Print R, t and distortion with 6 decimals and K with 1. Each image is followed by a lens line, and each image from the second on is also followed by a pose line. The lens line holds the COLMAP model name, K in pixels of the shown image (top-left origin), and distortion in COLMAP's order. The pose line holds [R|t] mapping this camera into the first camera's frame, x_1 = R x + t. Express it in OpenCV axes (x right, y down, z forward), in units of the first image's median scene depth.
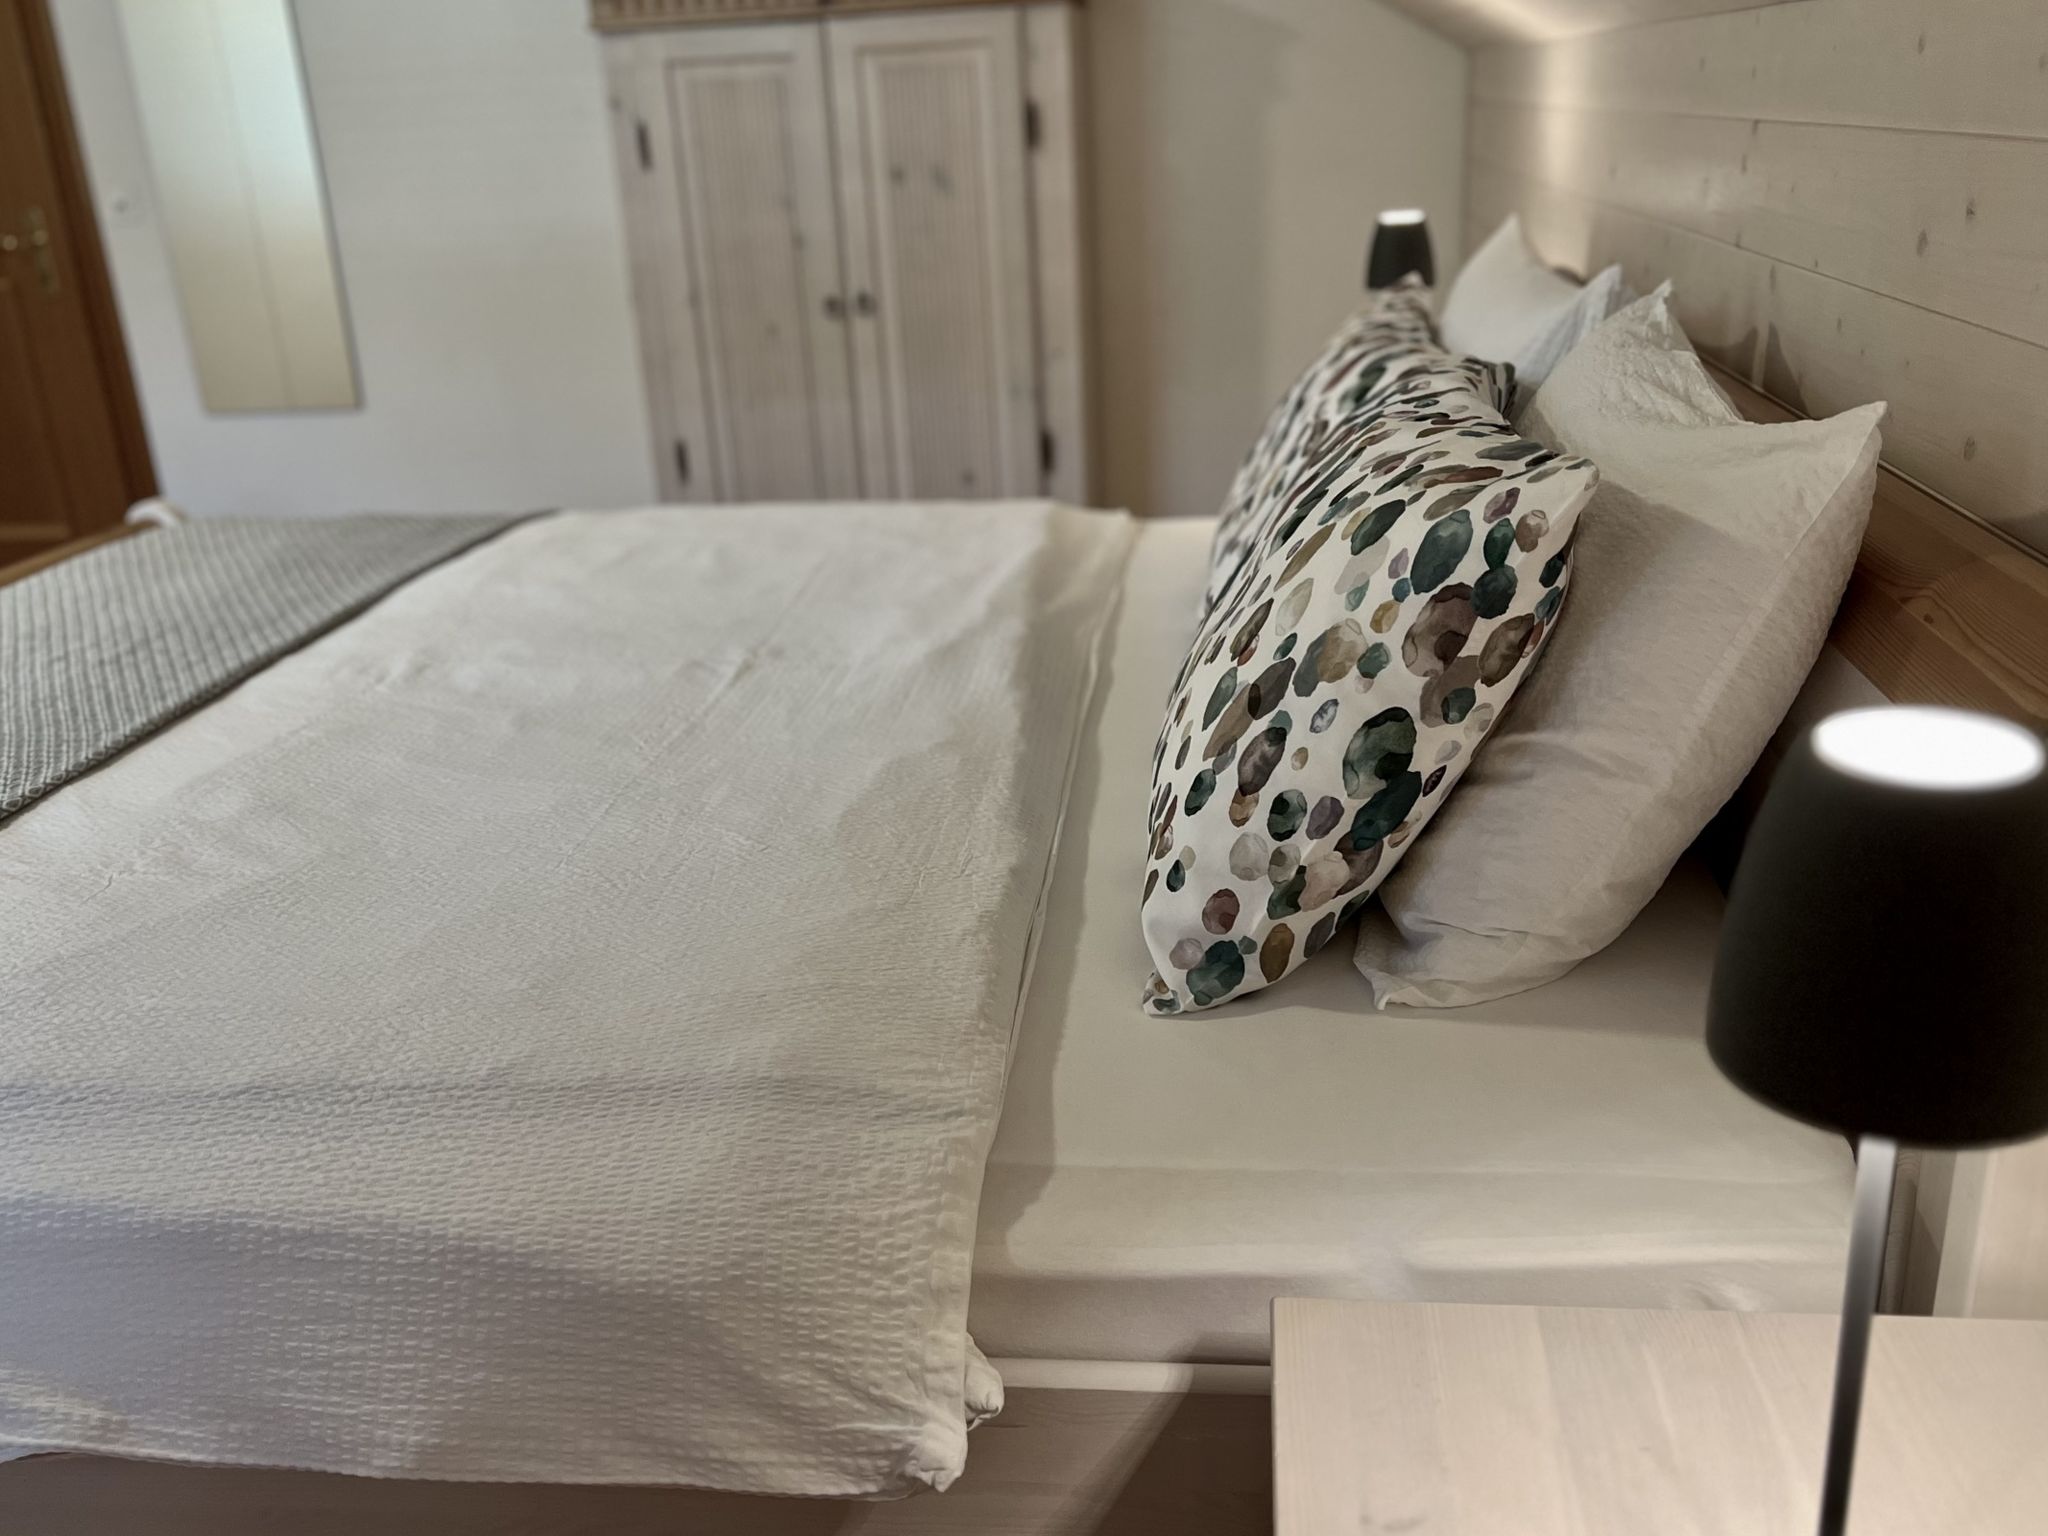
lens RADIAL K [[1838.0, 0, 1024.0], [0, 1838.0, 768.0], [0, 0, 1]] dist [-0.003822, 0.001783]
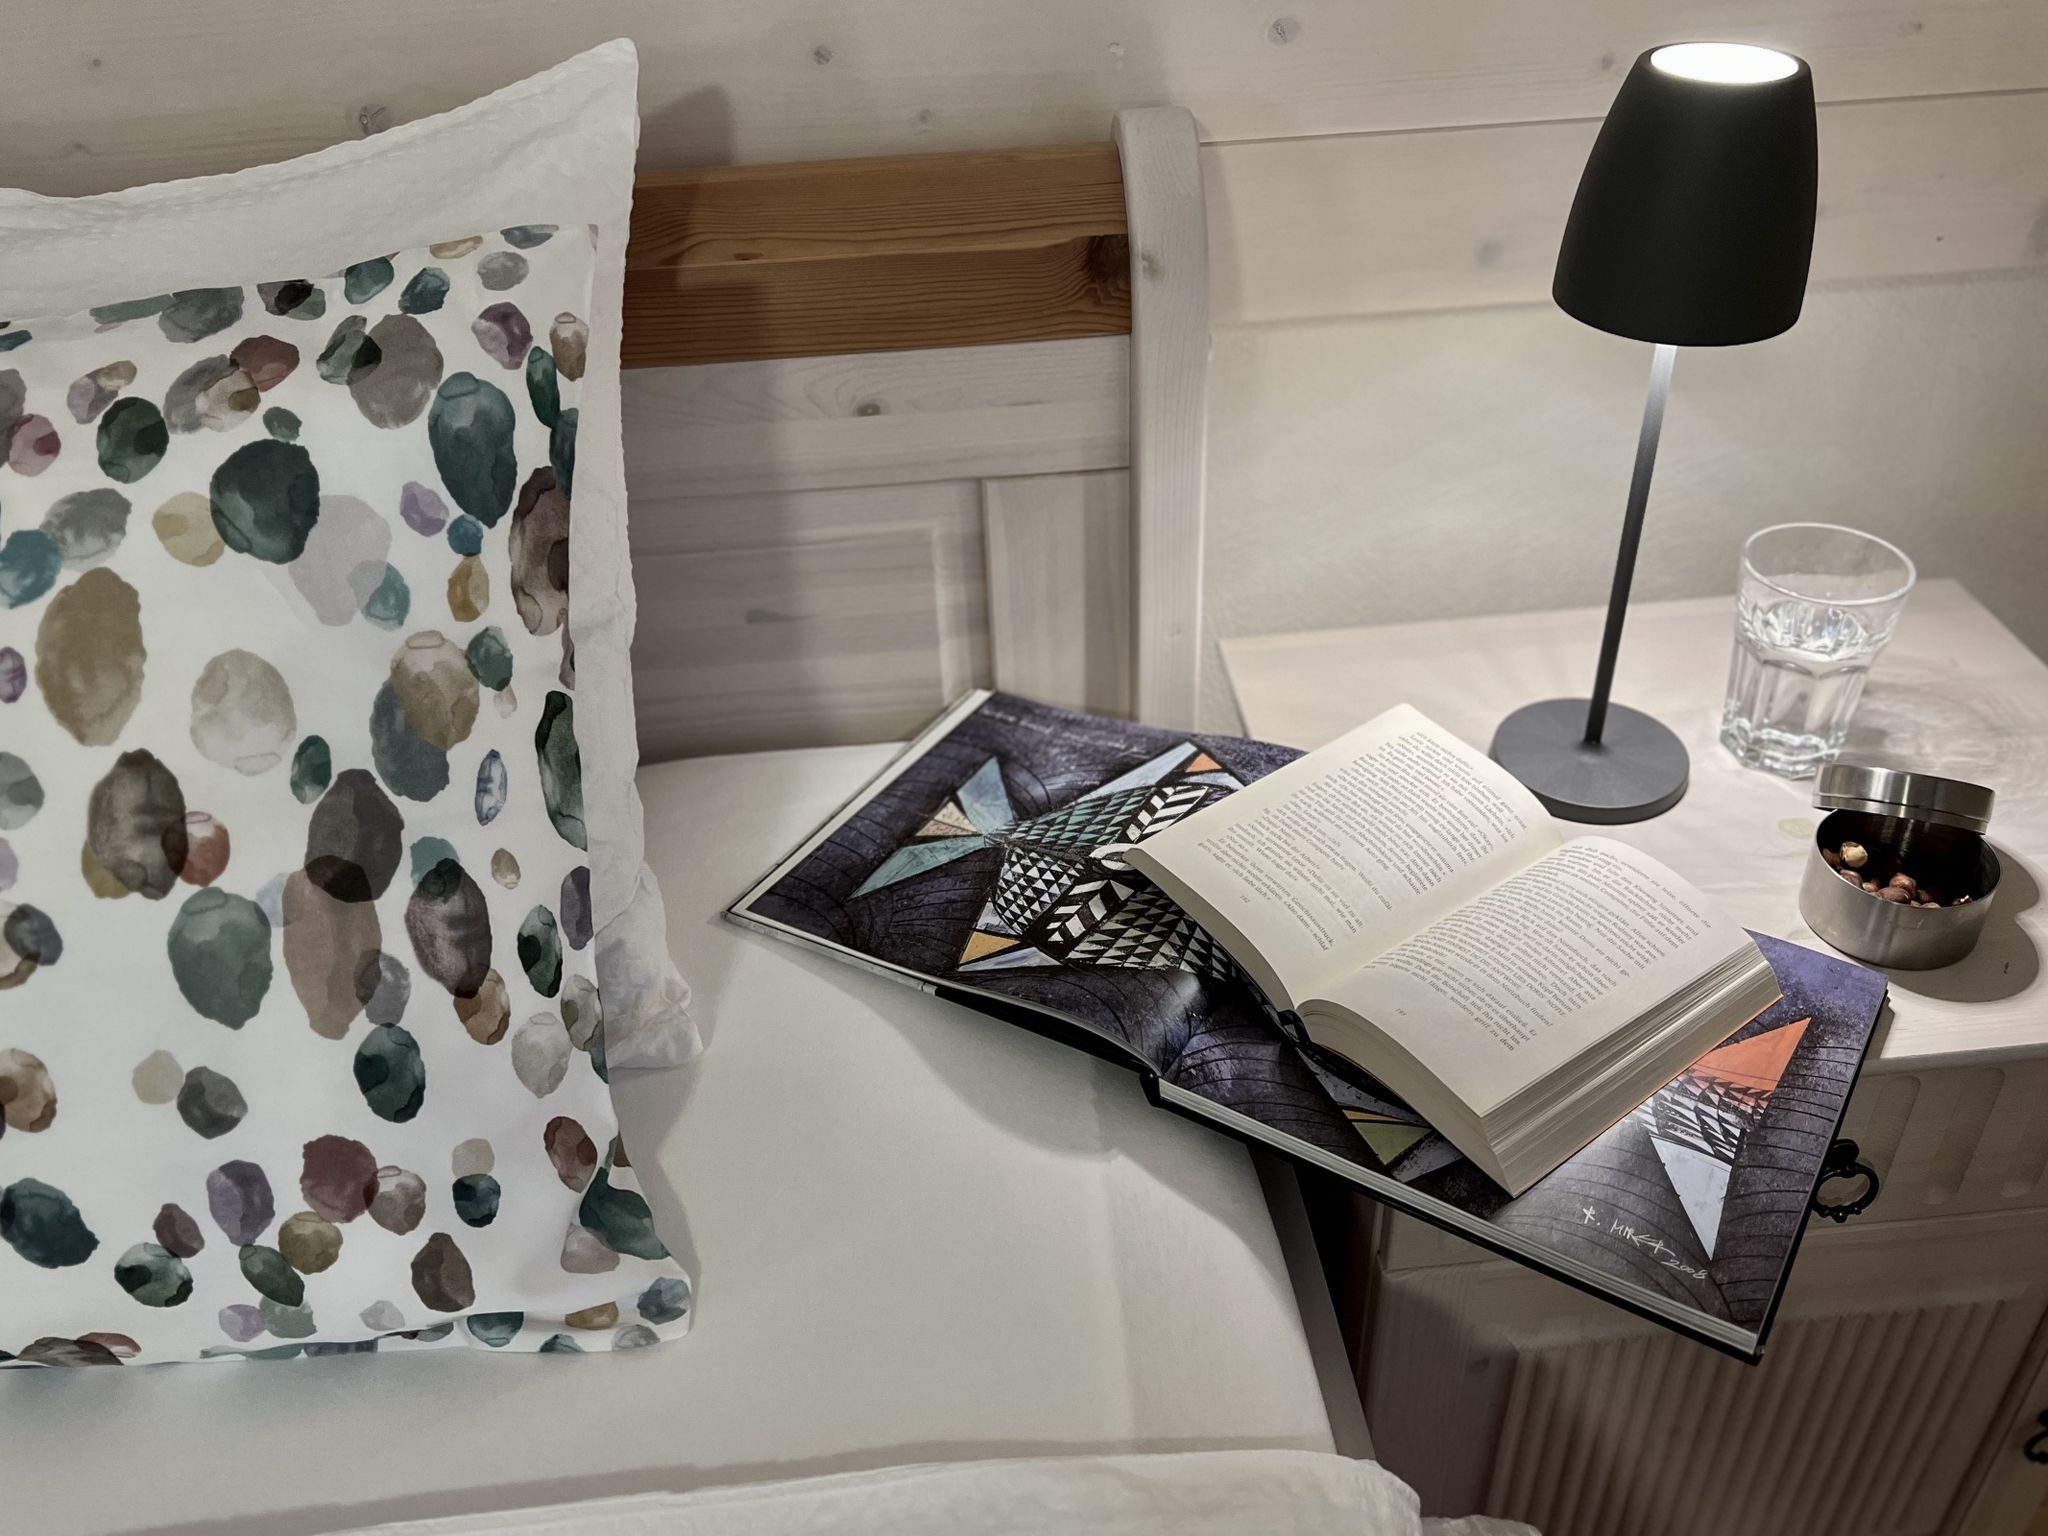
lens RADIAL K [[1838.0, 0, 1024.0], [0, 1838.0, 768.0], [0, 0, 1]] dist [-0.003822, 0.001783]
pose [[-0.244180, -0.502213, 0.829553, -0.366858], [0.360246, 0.747251, 0.558426, -0.300812], [-0.900333, 0.435200, -0.001543, 0.836774]]
